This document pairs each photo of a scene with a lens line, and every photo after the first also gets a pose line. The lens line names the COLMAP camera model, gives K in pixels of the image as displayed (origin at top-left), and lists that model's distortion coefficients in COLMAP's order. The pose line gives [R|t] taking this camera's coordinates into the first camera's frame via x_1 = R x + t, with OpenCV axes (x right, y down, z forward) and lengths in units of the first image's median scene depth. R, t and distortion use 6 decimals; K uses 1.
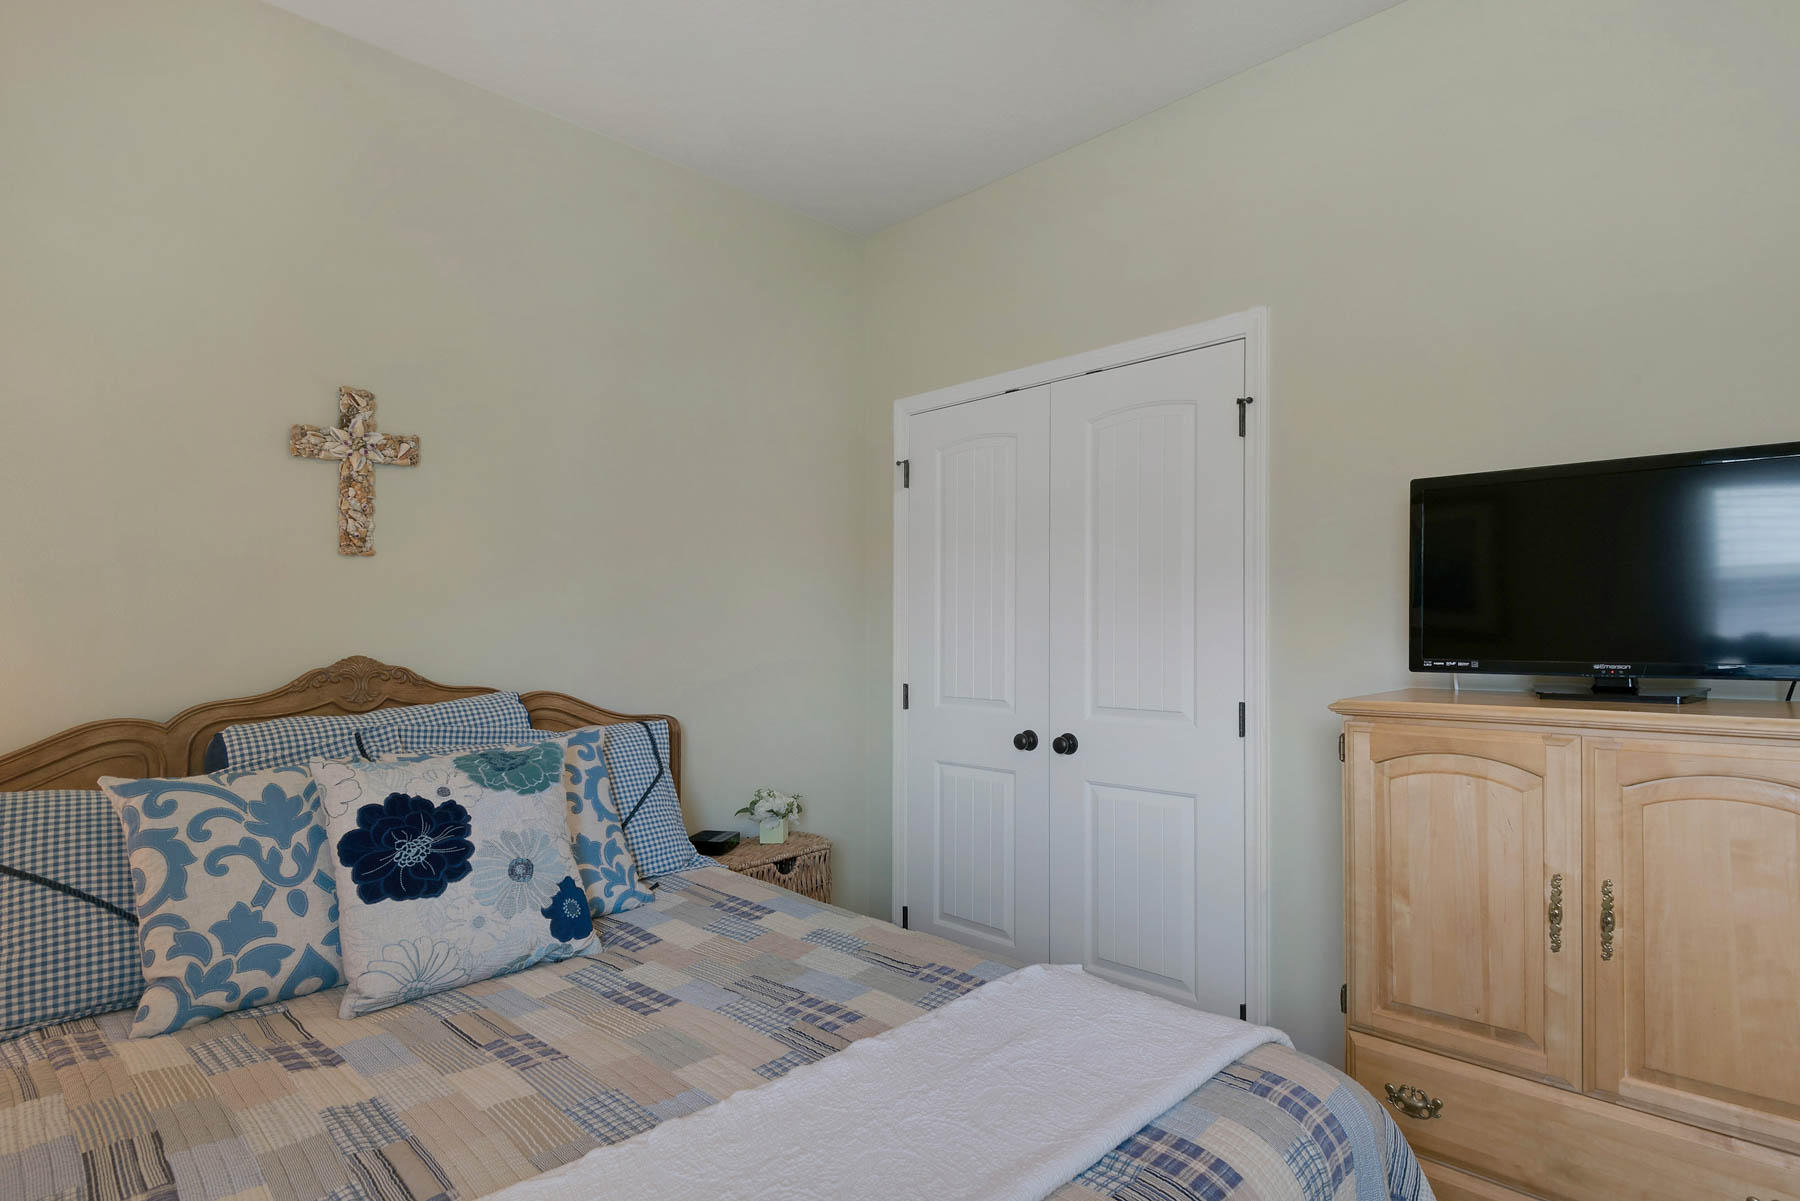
lens RADIAL K [[955.2, 0, 888.7], [0, 955.2, 610.0], [0, 0, 1]] dist [0.026117, -0.014320]
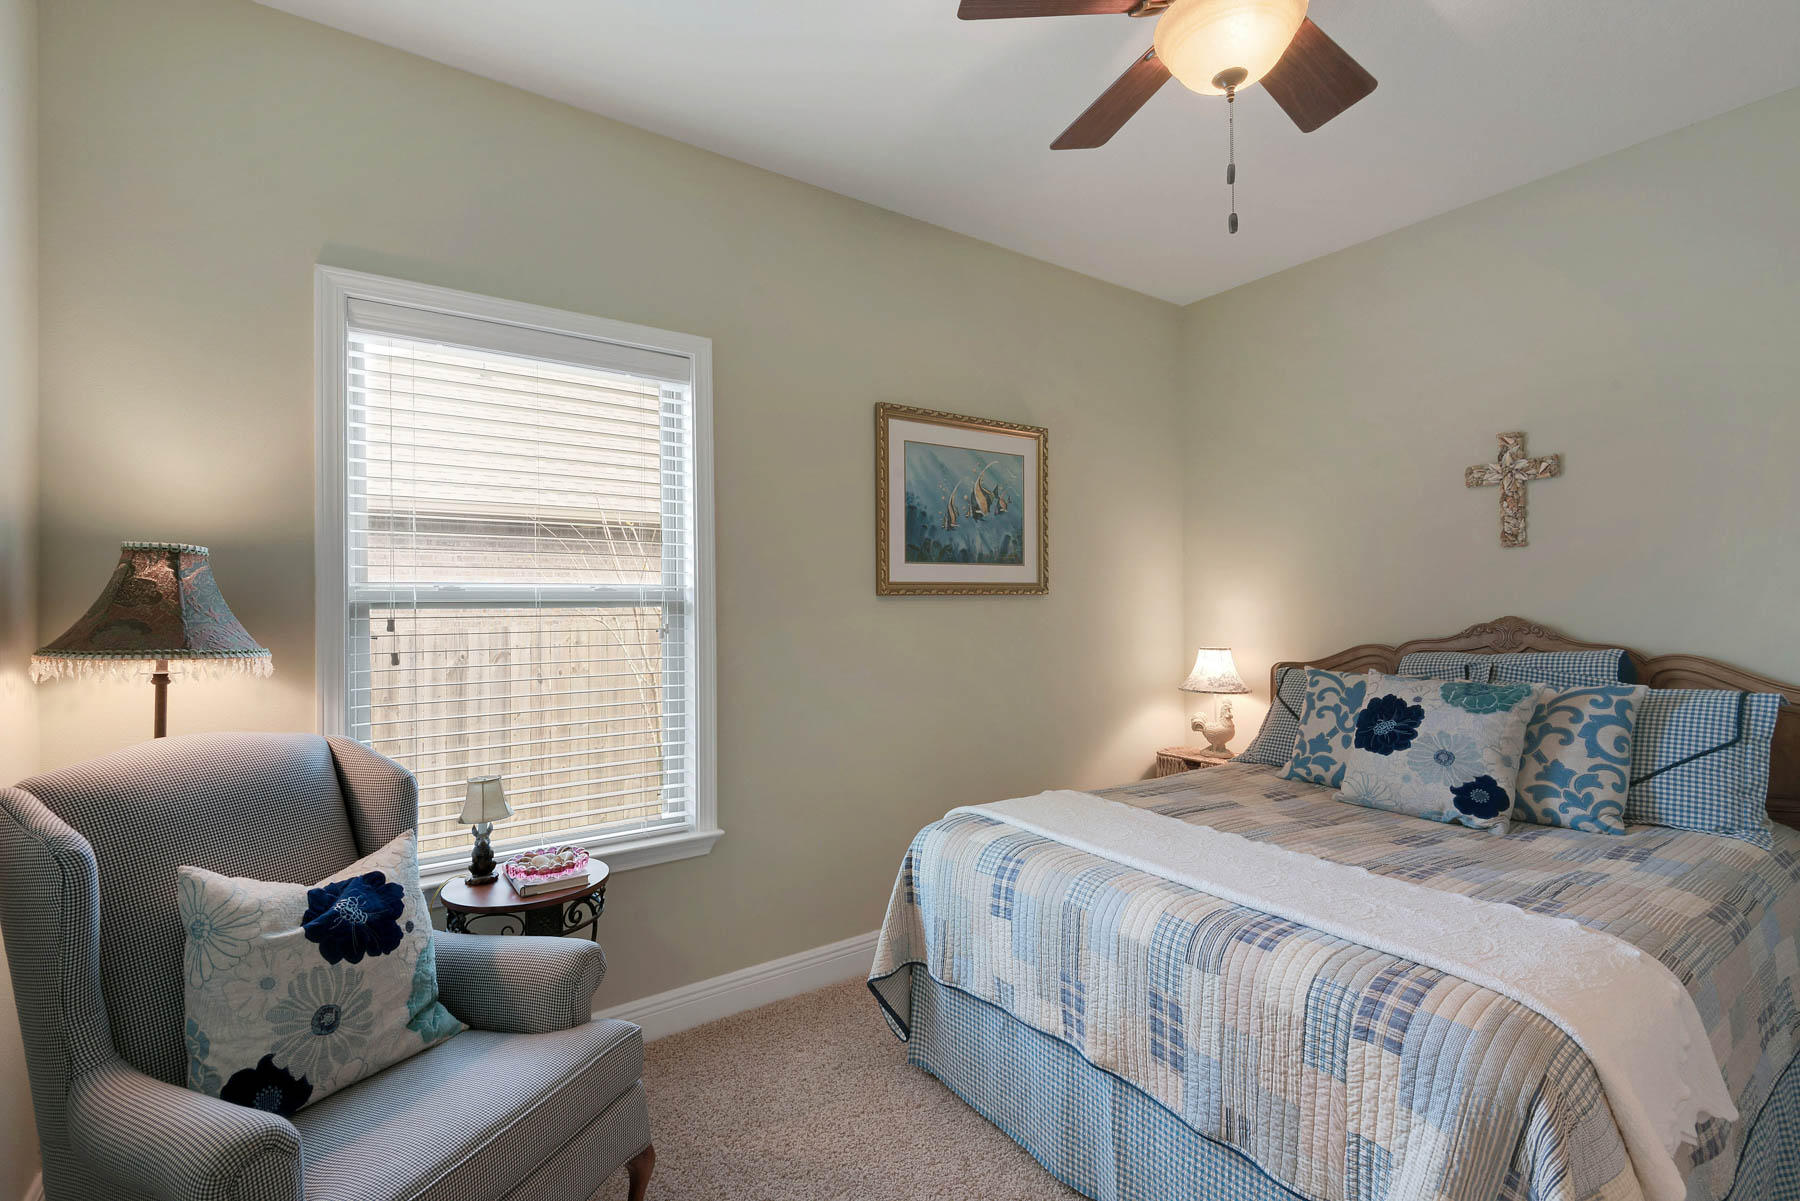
lens RADIAL K [[817.1, 0, 896.4], [0, 817.1, 596.2], [0, 0, 1]] dist [0.018251, -0.008933]
pose [[-0.161178, 0.011614, -0.986857, 1.035642], [0.020986, 0.999745, 0.008338, -0.015445], [0.986702, -0.019366, -0.161381, 0.352580]]
